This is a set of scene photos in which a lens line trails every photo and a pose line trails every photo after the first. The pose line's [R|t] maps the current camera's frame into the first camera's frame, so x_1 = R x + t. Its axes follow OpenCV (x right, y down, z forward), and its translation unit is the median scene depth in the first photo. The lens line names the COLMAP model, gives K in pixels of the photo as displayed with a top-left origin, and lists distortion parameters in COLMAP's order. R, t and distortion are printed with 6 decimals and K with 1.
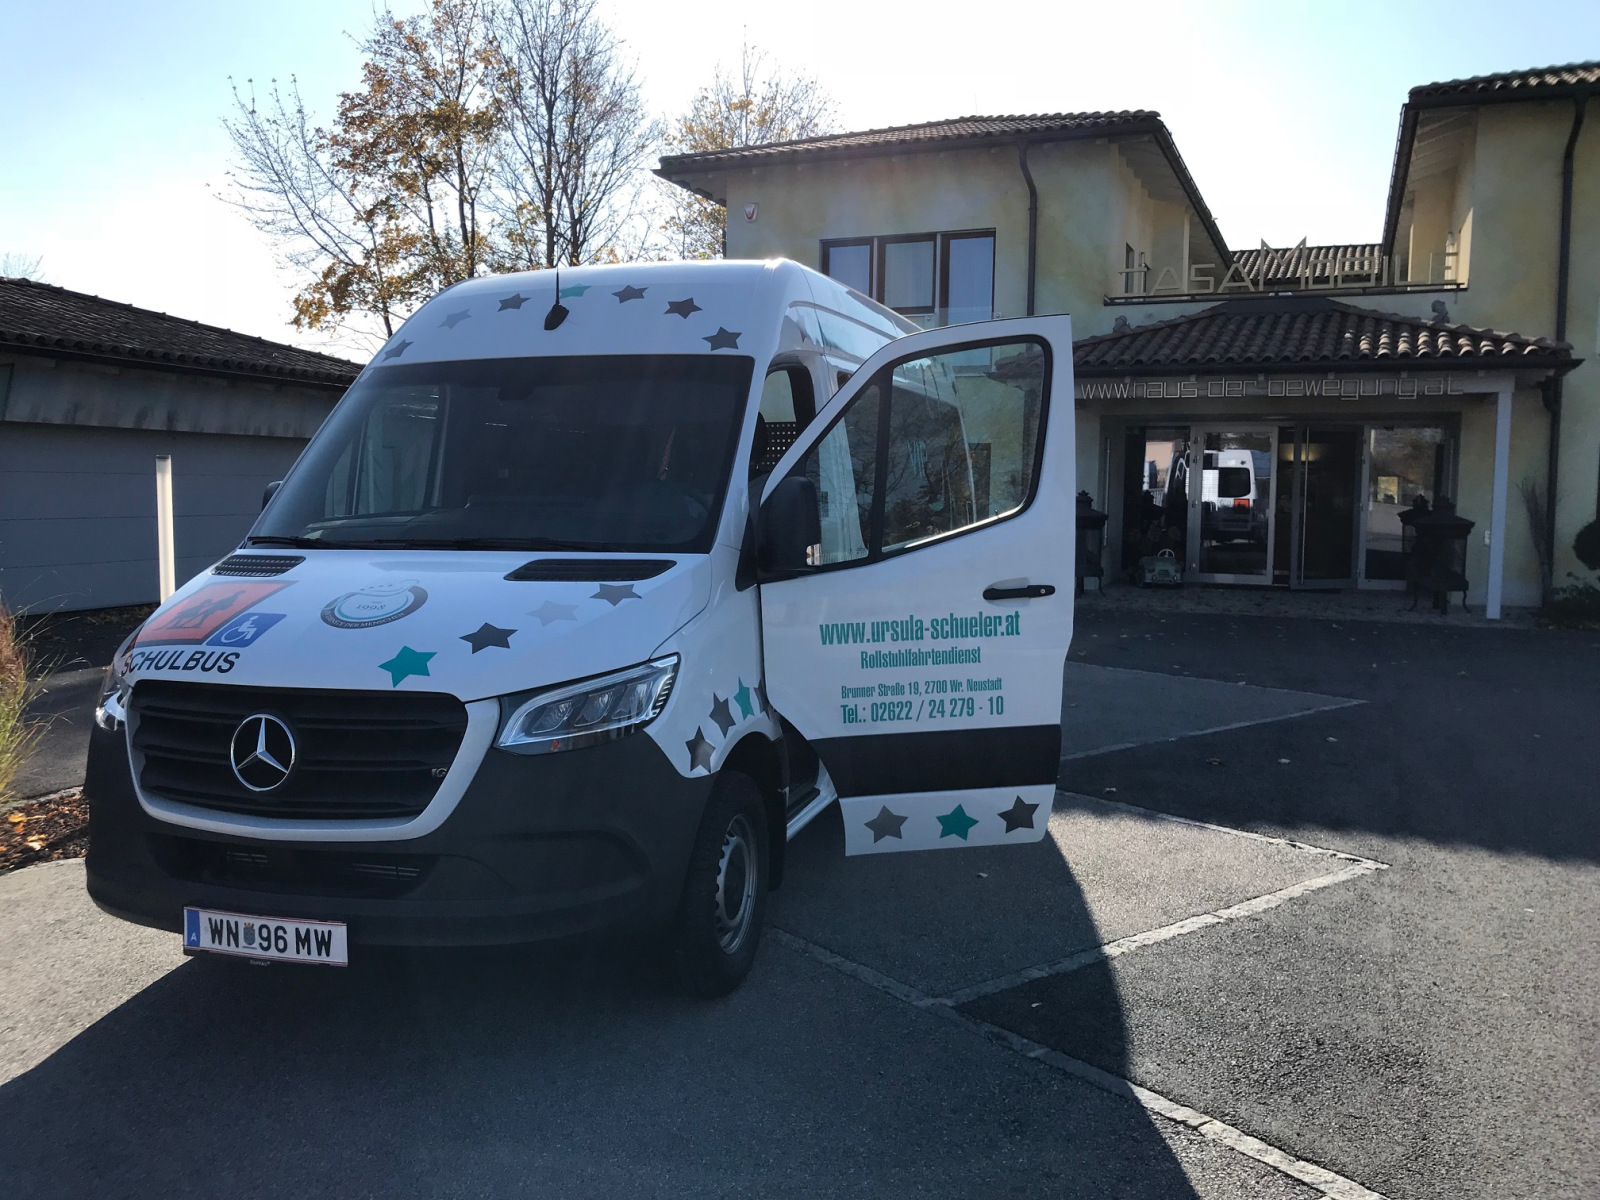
lens RADIAL K [[1291.4, 0, 800.0], [0, 1291.4, 600.0], [0, 0, 1]] dist [0.015801, -0.003046]
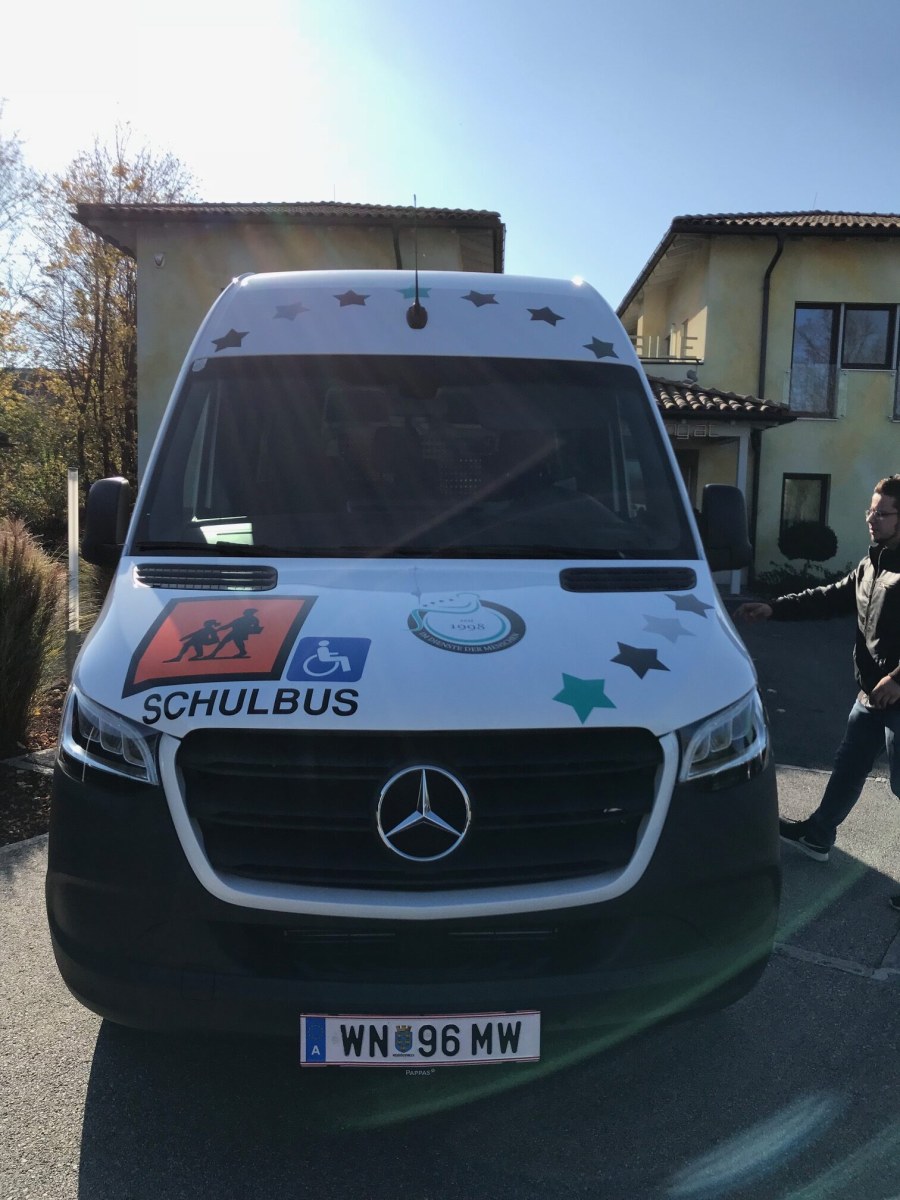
lens RADIAL K [[968.5, 0, 450.0], [0, 968.5, 600.0], [0, 0, 1]] dist [0.015801, -0.003046]
pose [[0.940419, -0.019235, 0.339472, -0.569300], [0.012674, 0.999688, 0.021533, -0.026481], [-0.339781, -0.015948, 0.940370, 0.405951]]
